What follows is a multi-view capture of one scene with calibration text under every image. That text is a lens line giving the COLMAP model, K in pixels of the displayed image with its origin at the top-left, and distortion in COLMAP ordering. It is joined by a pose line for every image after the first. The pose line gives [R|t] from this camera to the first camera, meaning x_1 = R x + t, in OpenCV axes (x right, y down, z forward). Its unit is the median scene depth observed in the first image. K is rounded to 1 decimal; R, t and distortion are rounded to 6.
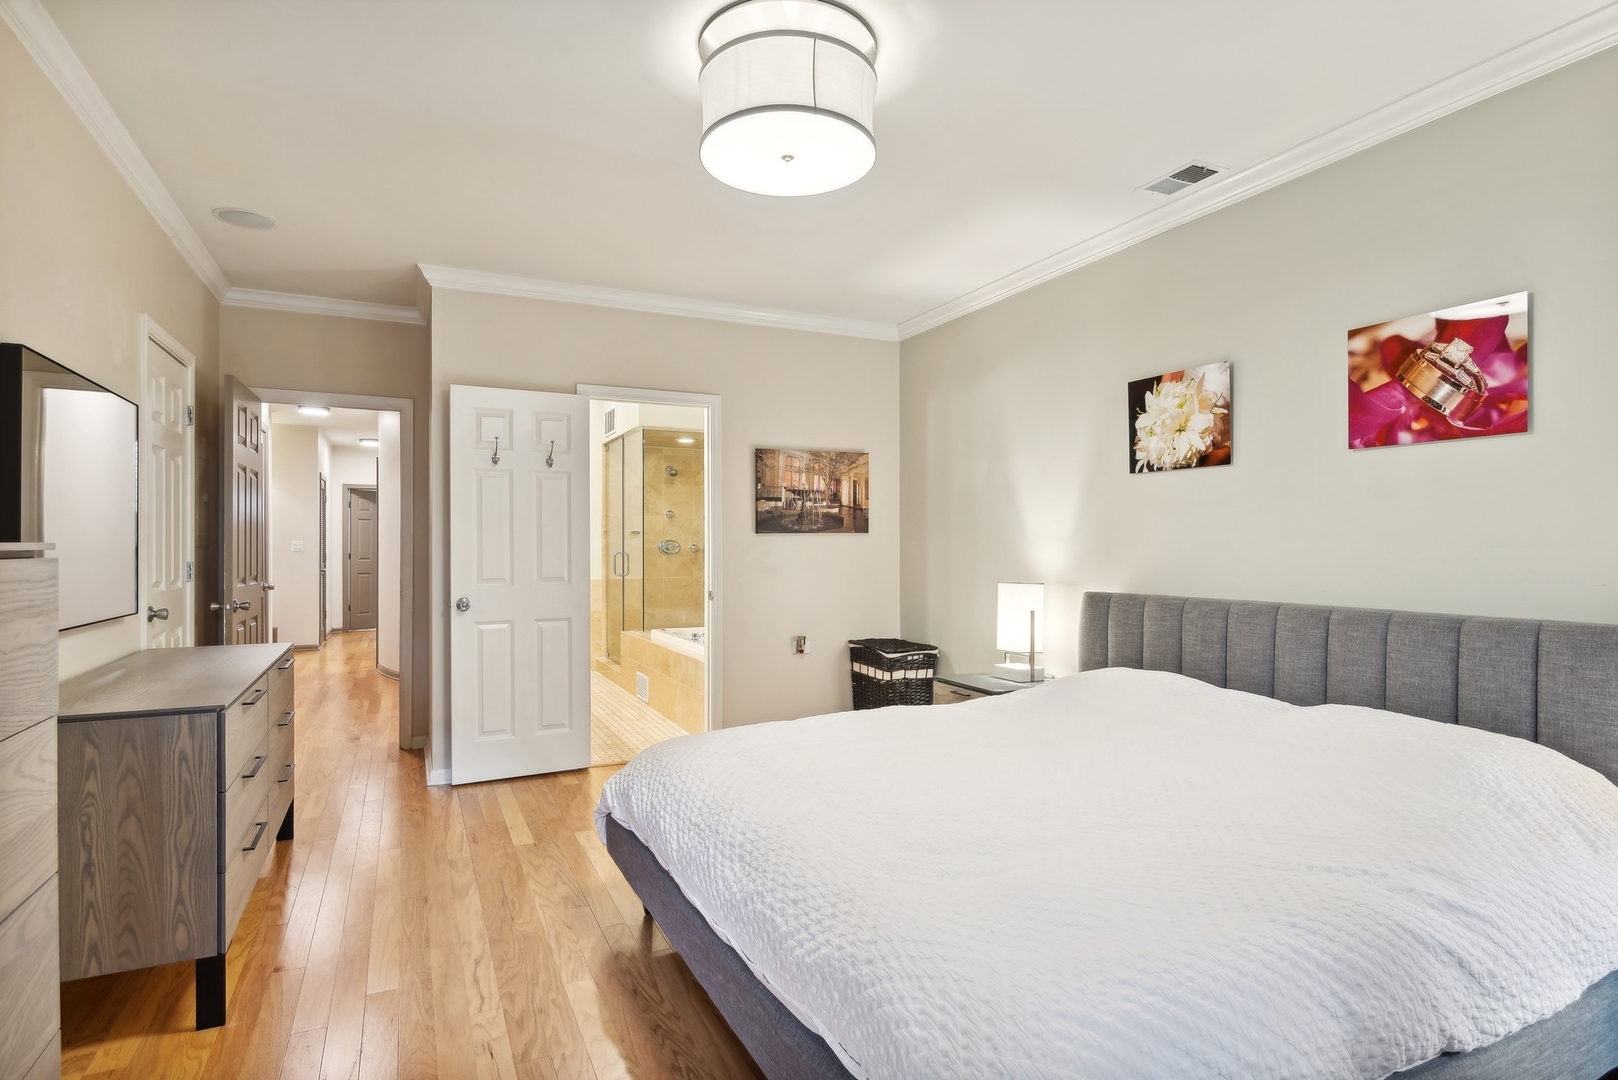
lens RADIAL K [[854.5, 0, 805.7], [0, 854.5, 543.0], [0, 0, 1]] dist [-0.003863, -0.000382]
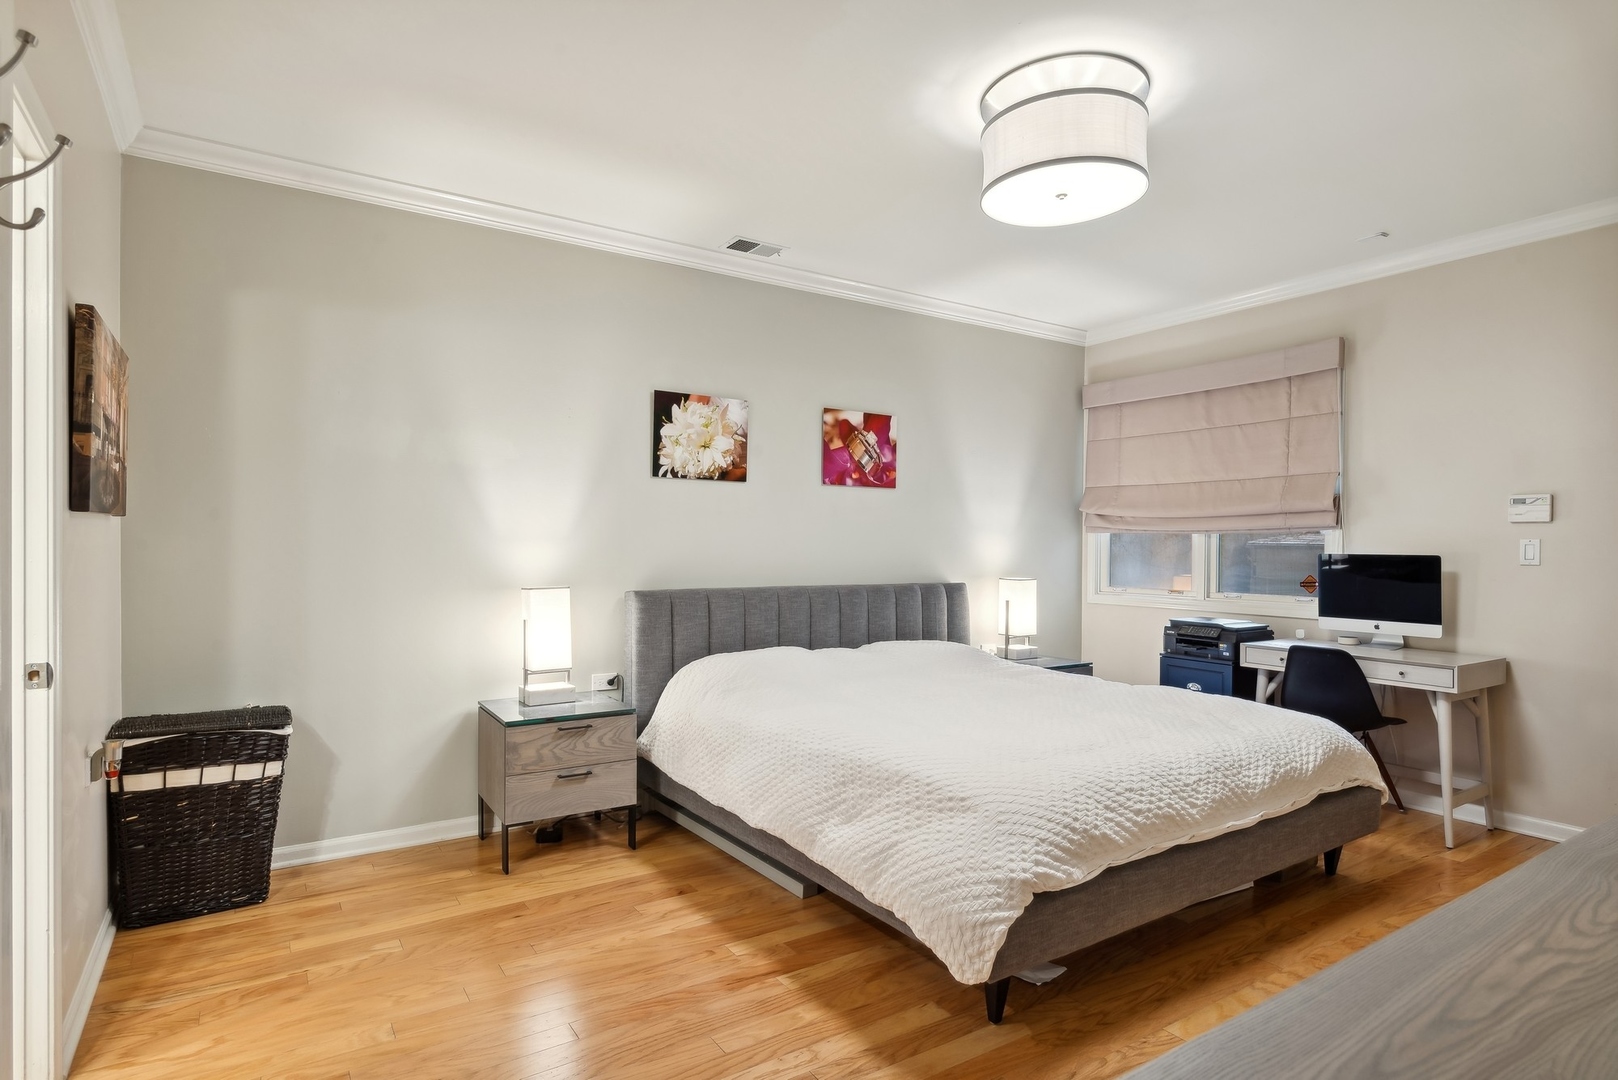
lens RADIAL K [[854.5, 0, 806.7], [0, 854.5, 548.6], [0, 0, 1]] dist [-0.003863, -0.000382]
pose [[-0.142957, -0.004754, 0.989717, -0.777335], [-0.010748, 0.999937, 0.003250, 0.002612], [-0.989671, -0.010172, -0.142999, 1.079649]]
